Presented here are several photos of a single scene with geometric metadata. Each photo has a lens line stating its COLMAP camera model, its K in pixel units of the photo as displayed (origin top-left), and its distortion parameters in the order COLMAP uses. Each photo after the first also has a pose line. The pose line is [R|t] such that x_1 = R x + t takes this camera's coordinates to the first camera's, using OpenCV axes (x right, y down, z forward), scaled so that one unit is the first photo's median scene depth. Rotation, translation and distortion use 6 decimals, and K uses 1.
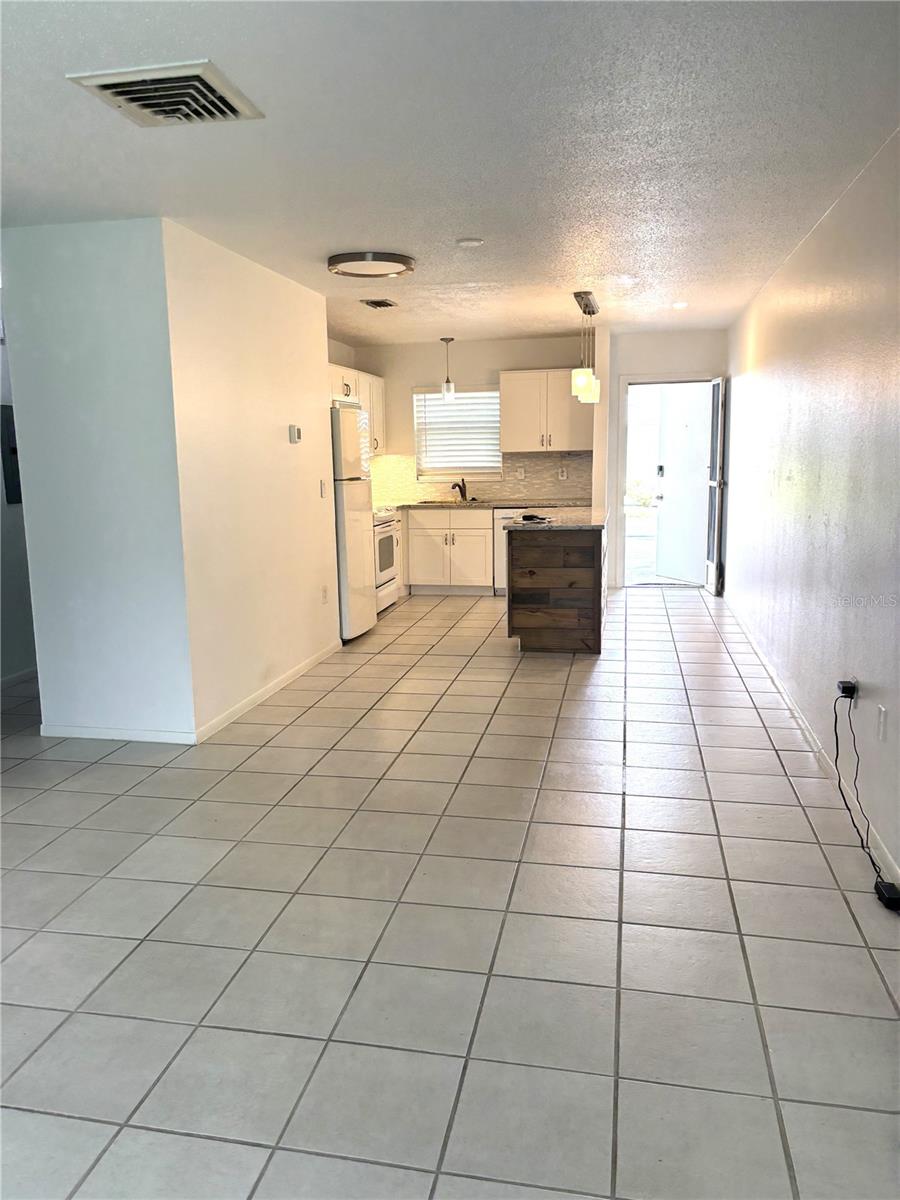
lens RADIAL K [[905.6, 0, 447.1], [0, 905.6, 602.9], [0, 0, 1]] dist [0.014299, -0.004625]
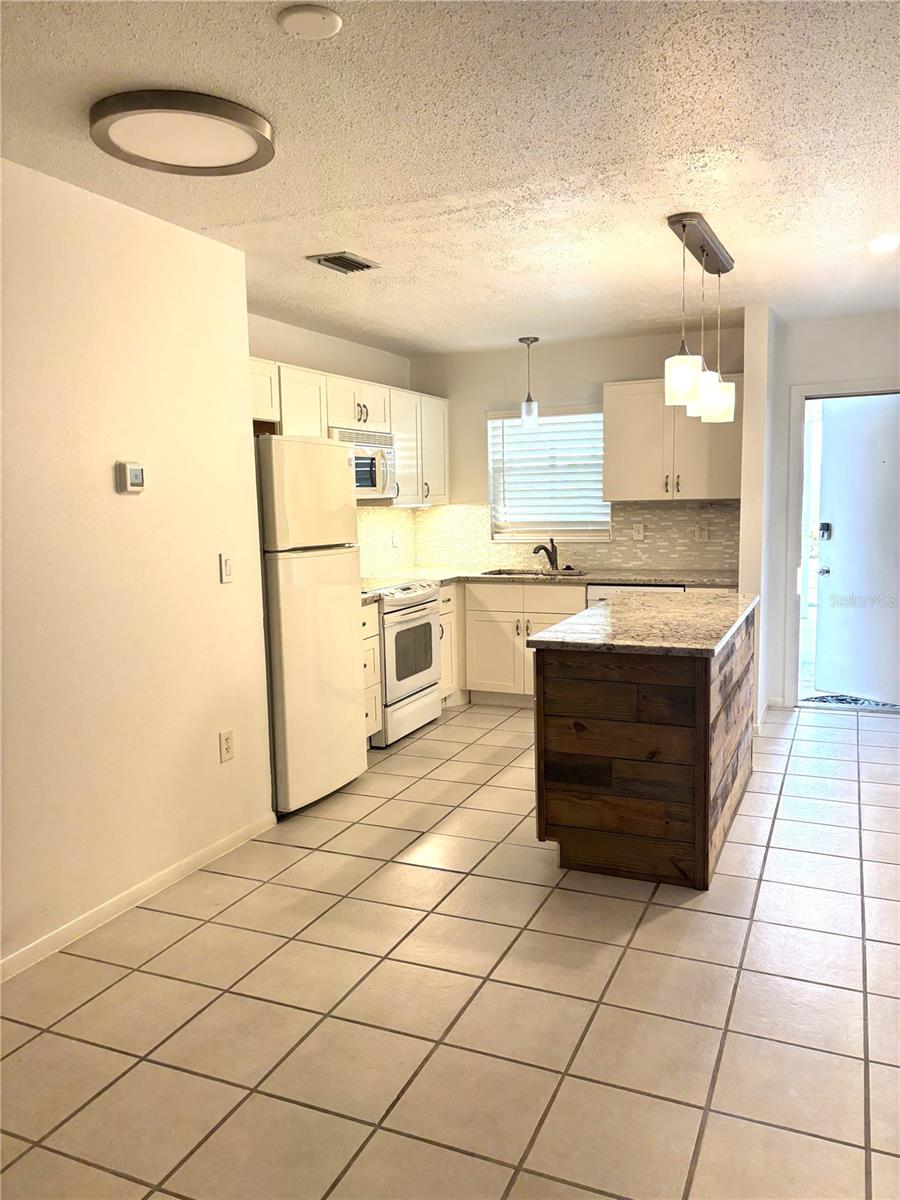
lens RADIAL K [[905.6, 0, 451.8], [0, 905.6, 594.7], [0, 0, 1]] dist [0.014299, -0.004625]
pose [[0.977030, 0.021525, -0.212012, 0.093776], [-0.032781, 0.998225, -0.049723, -0.058994], [0.210565, 0.055531, 0.976001, 0.317781]]
